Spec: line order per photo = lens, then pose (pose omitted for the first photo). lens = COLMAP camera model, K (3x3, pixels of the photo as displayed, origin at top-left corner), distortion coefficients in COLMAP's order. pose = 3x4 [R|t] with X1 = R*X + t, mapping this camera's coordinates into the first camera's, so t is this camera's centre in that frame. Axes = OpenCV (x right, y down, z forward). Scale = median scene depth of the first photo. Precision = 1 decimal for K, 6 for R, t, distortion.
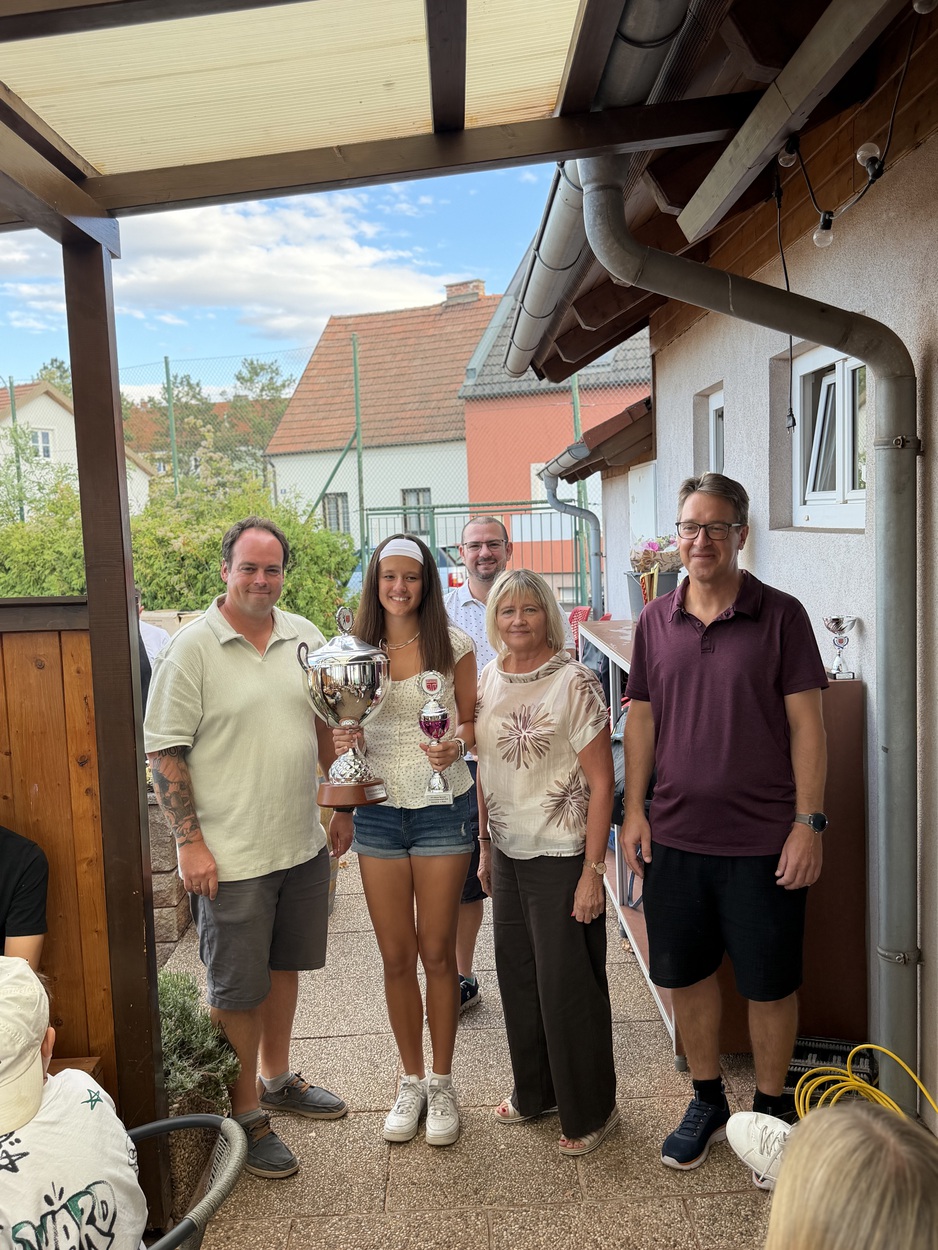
lens RADIAL K [[1101.9, 0, 469.0], [0, 1101.9, 625.0], [0, 0, 1]] dist [0.171105, -0.346648]
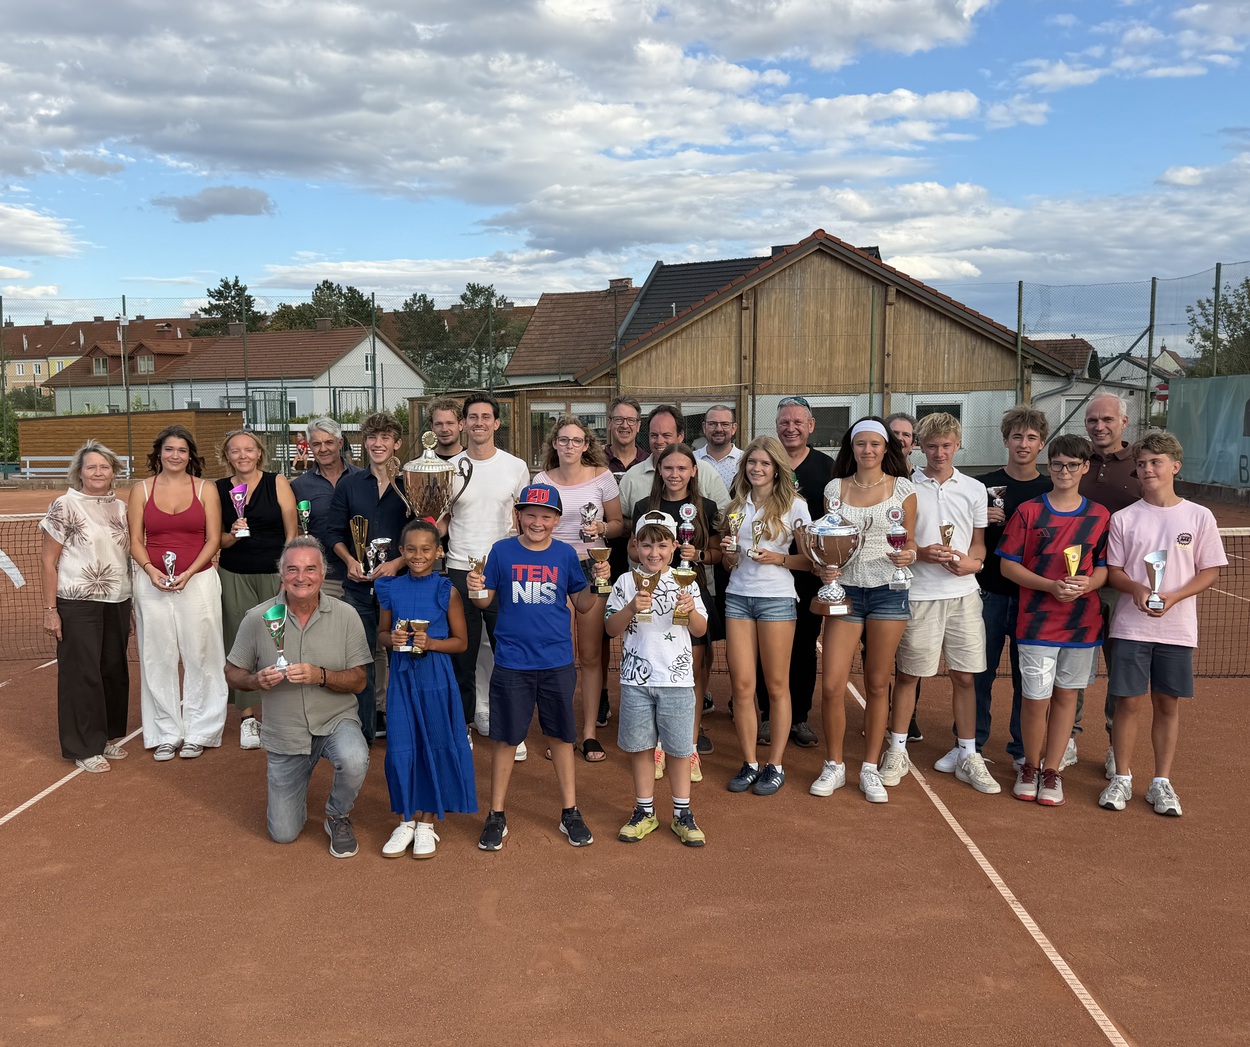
lens RADIAL K [[1187.7, 0, 537.4], [0, 1187.7, 553.2], [0, 0, 1]] dist [0.077505, -0.005014]
pose [[0.994011, 0.041722, -0.100997, 0.347512], [-0.038968, 0.998817, 0.029087, 0.342892], [0.102092, -0.024977, 0.994461, -4.165747]]
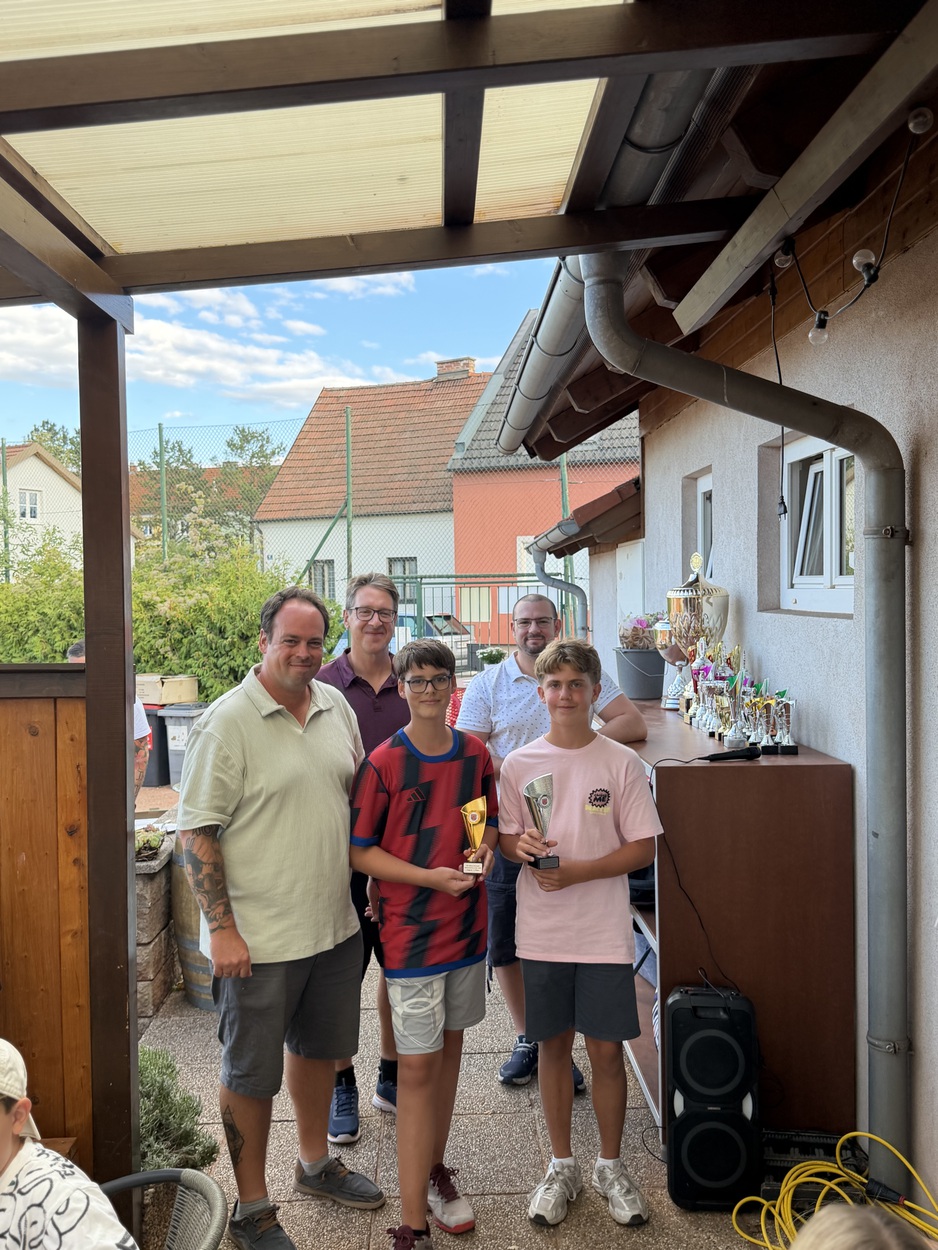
lens RADIAL K [[1100.6, 0, 475.1], [0, 1100.6, 620.3], [0, 0, 1]] dist [0.169792, -0.345300]
pose [[0.999476, 0.024730, 0.020874, -0.005581], [-0.023278, 0.997471, -0.067158, -0.002056], [-0.022482, 0.066636, 0.997524, -0.002594]]
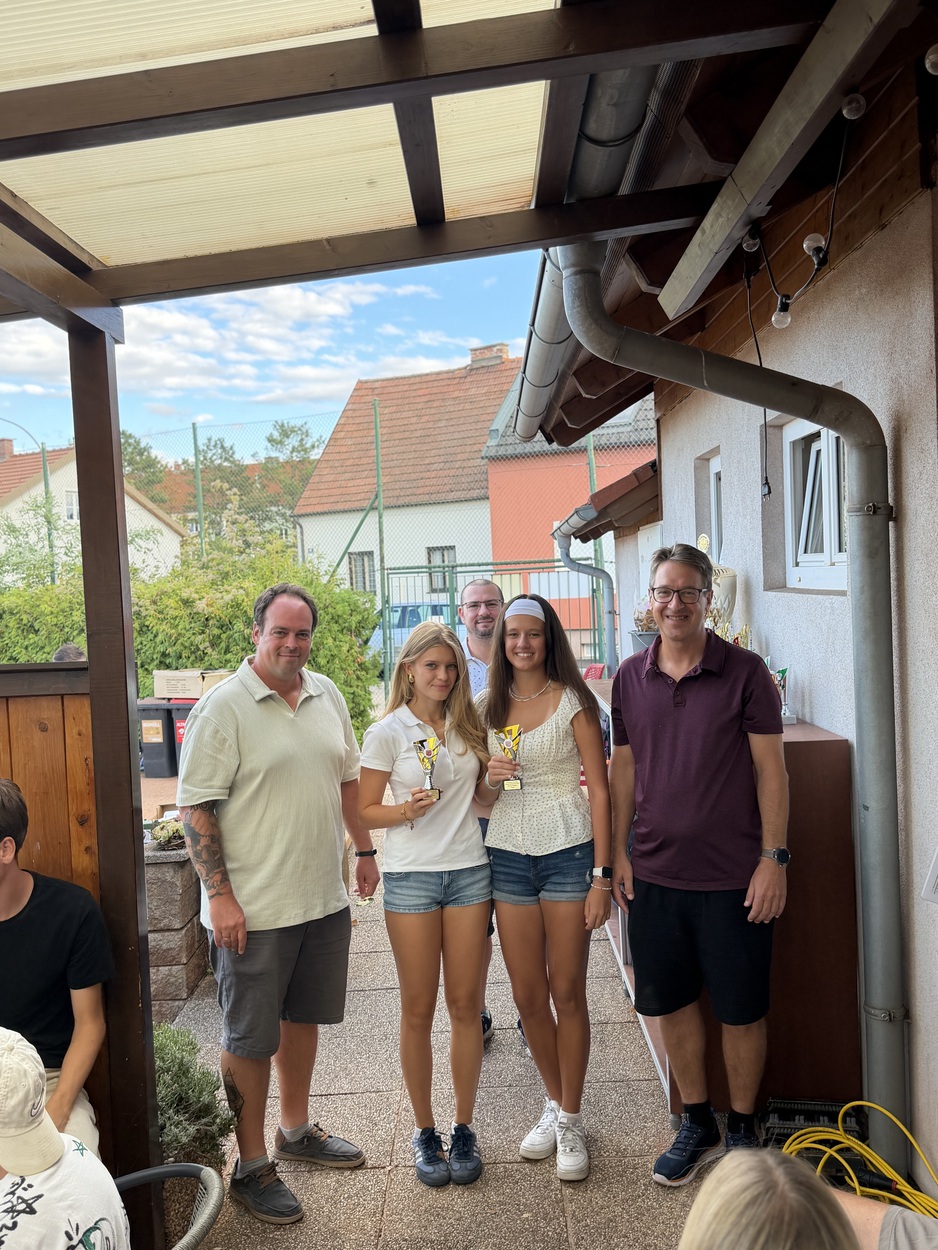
lens RADIAL K [[1100.7, 0, 471.3], [0, 1100.7, 629.2], [0, 0, 1]] dist [0.176103, -0.360699]
pose [[0.999693, -0.005512, -0.024169, 0.016257], [0.004370, 0.998883, -0.047055, -0.002022], [0.024401, 0.046935, 0.998600, -0.014893]]
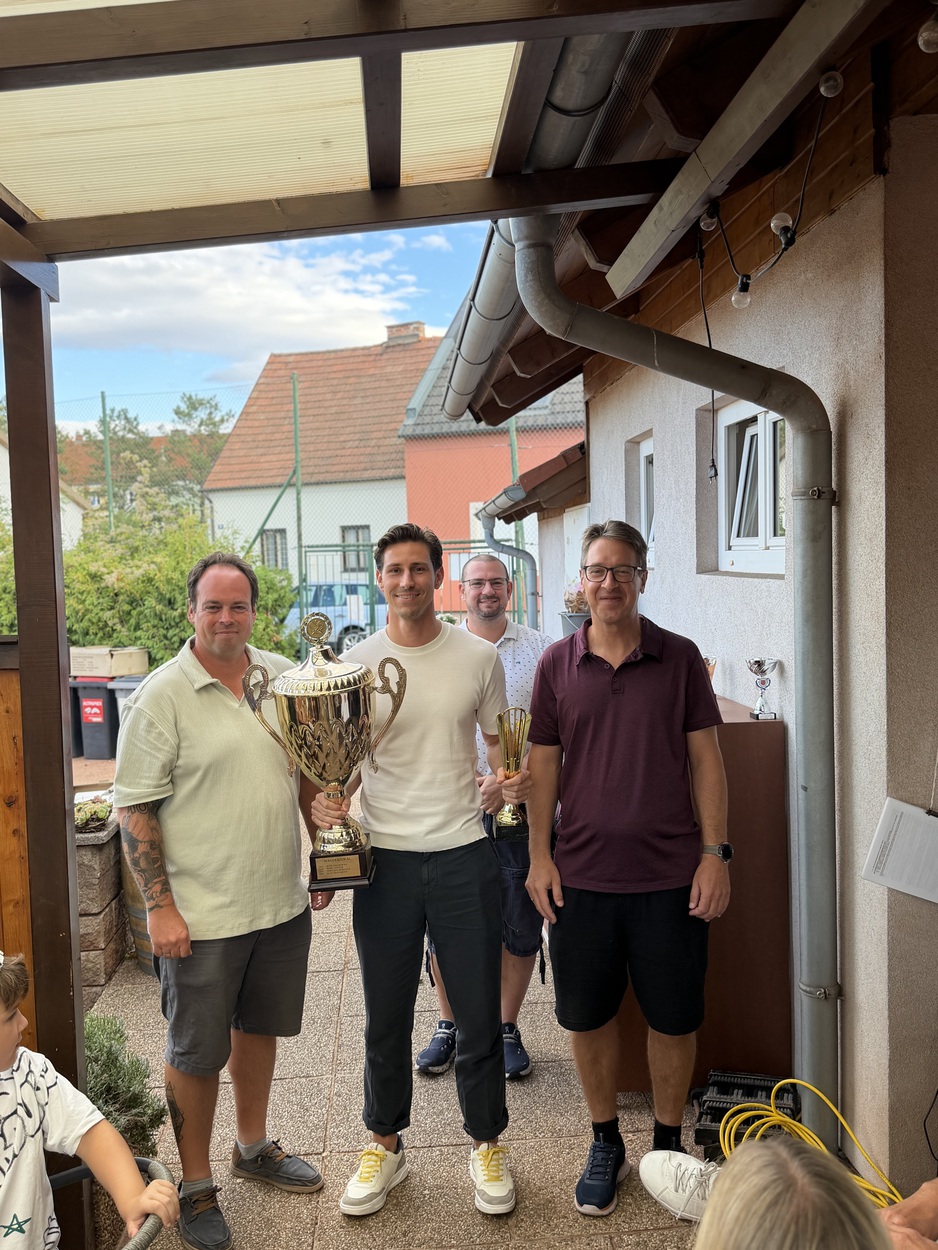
lens RADIAL K [[1101.9, 0, 469.0], [0, 1101.9, 625.0], [0, 0, 1]] dist [0.171105, -0.346648]
pose [[0.998472, 0.006956, 0.054827, 0.001935], [-0.005114, 0.999421, -0.033651, -0.001327], [-0.055029, 0.033319, 0.997929, -0.007592]]
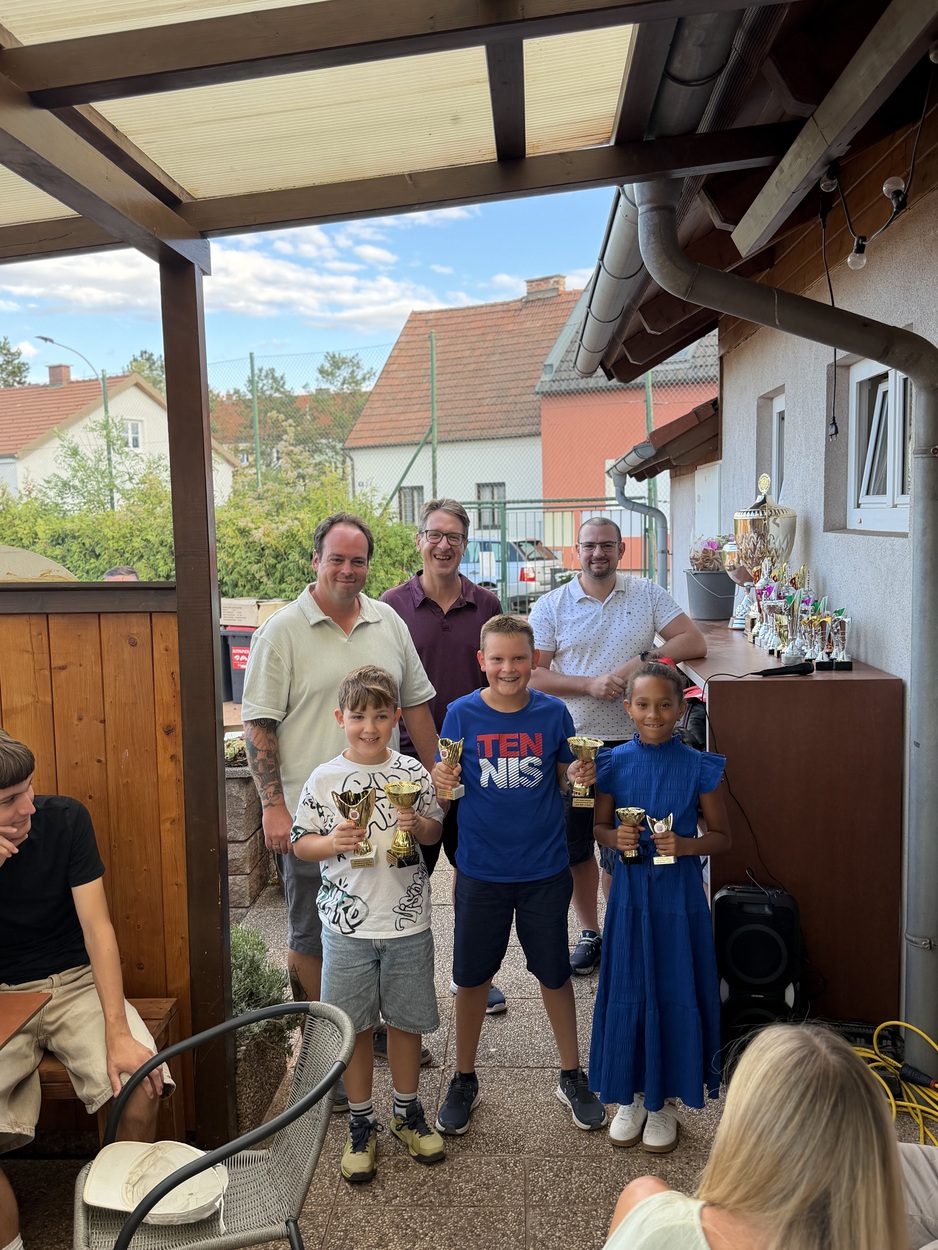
lens RADIAL K [[1100.2, 0, 468.4], [0, 1100.2, 626.9], [0, 0, 1]] dist [0.179412, -0.371009]
pose [[0.997468, 0.024129, -0.066893, 0.008913], [-0.023651, 0.999689, 0.007940, 0.001280], [0.067063, -0.006337, 0.997729, -0.031190]]
